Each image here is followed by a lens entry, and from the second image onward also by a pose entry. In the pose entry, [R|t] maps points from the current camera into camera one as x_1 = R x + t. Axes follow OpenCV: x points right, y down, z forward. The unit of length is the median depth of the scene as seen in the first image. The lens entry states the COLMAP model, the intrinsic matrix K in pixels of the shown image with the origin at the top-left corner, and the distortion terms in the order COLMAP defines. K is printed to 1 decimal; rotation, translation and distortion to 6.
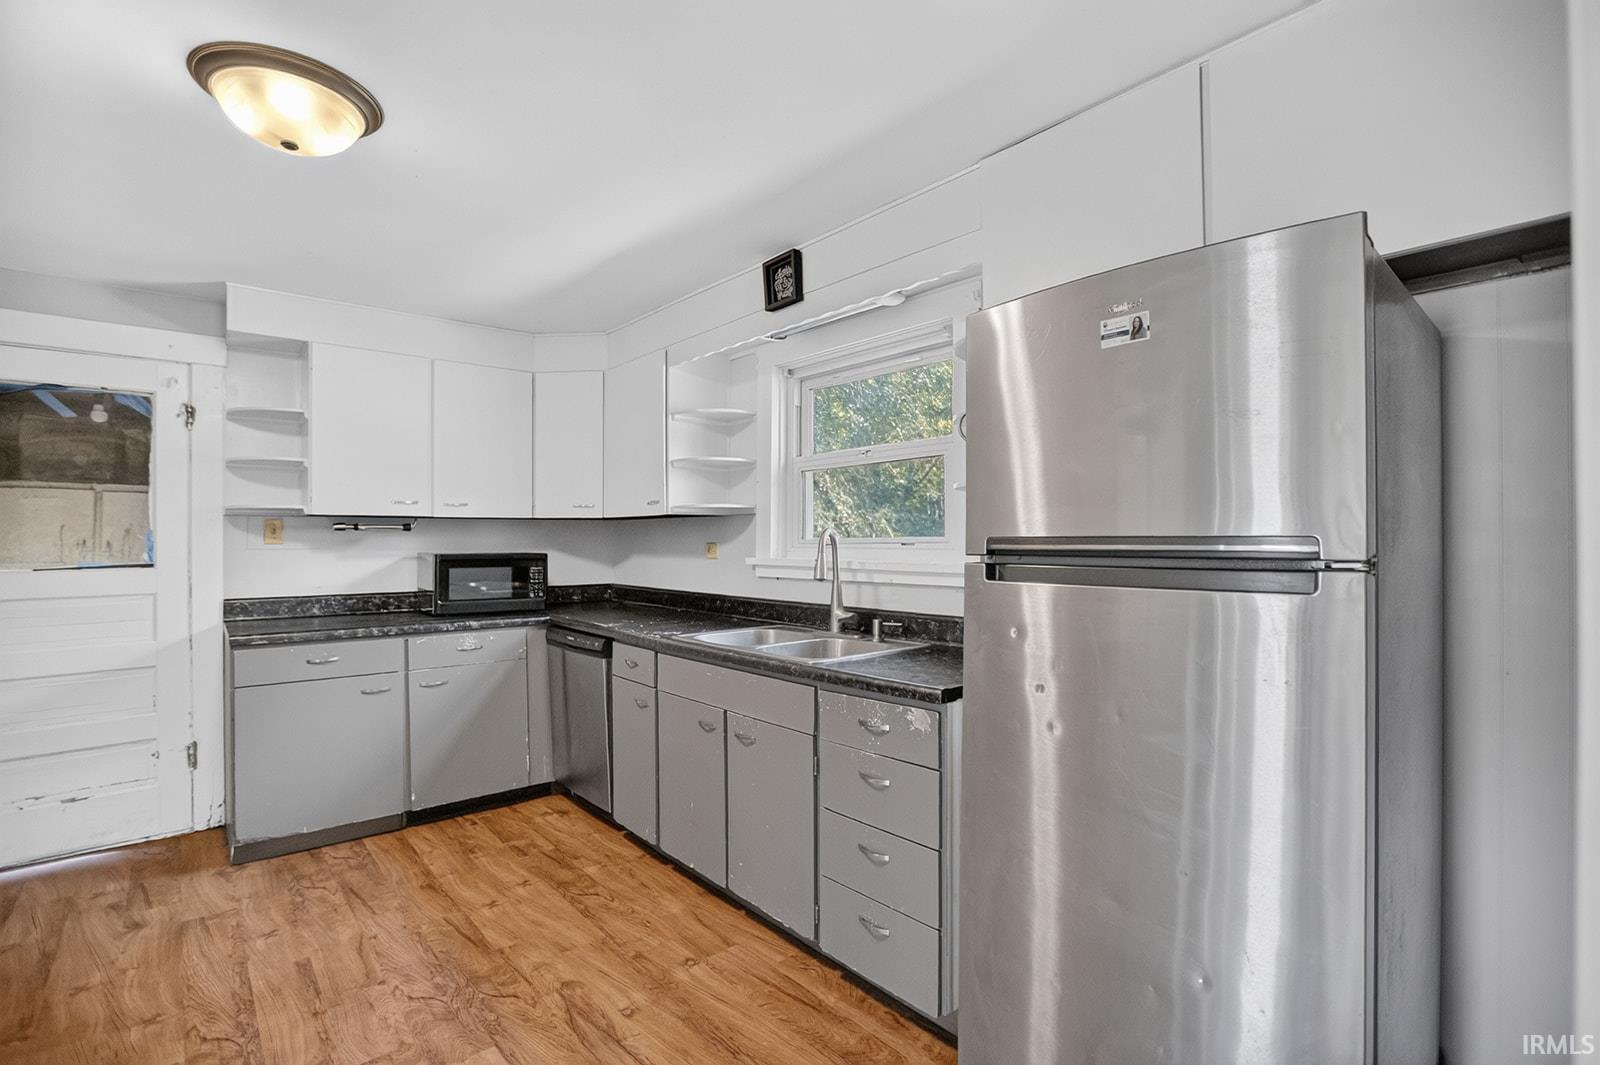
lens RADIAL K [[737.3, 0, 800.0], [0, 737.3, 532.5], [0, 0, 1]] dist [-0.060275, 0.018564]
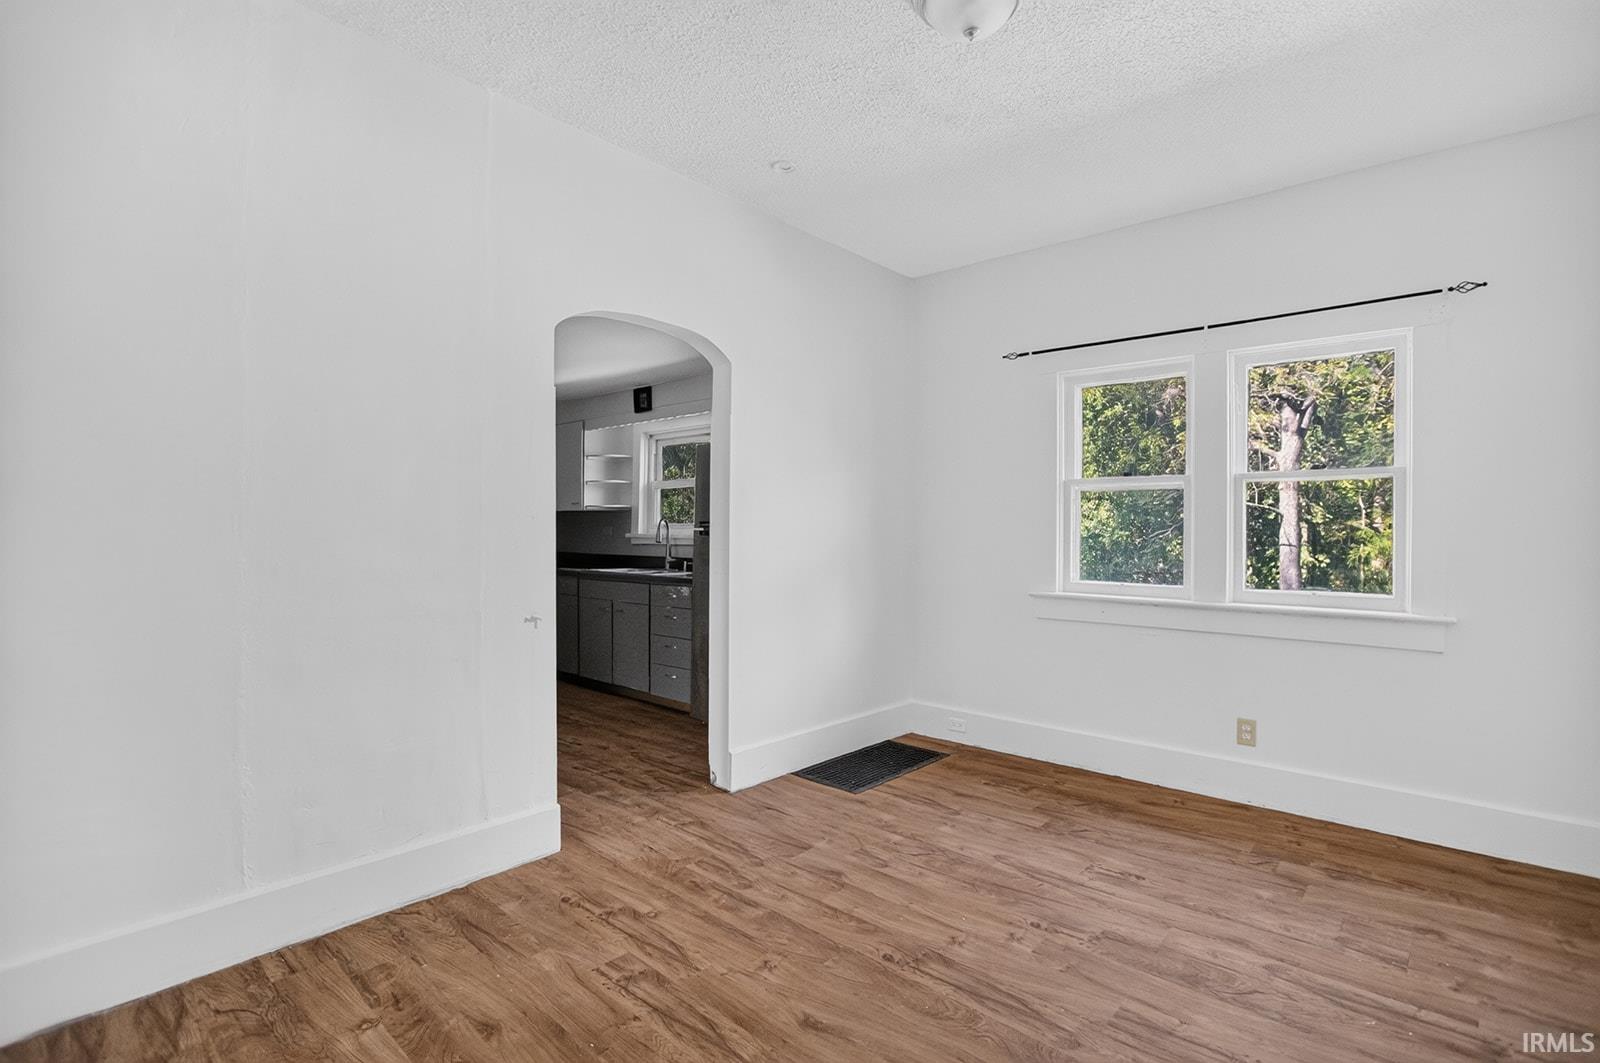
lens RADIAL K [[737.3, 0, 800.0], [0, 737.3, 531.5], [0, 0, 1]] dist [-0.060275, 0.018564]
pose [[0.992202, 0.004798, 0.124548, 0.153654], [-0.005277, 0.999980, 0.003518, 0.019927], [-0.124528, -0.004148, 0.992207, -1.063931]]
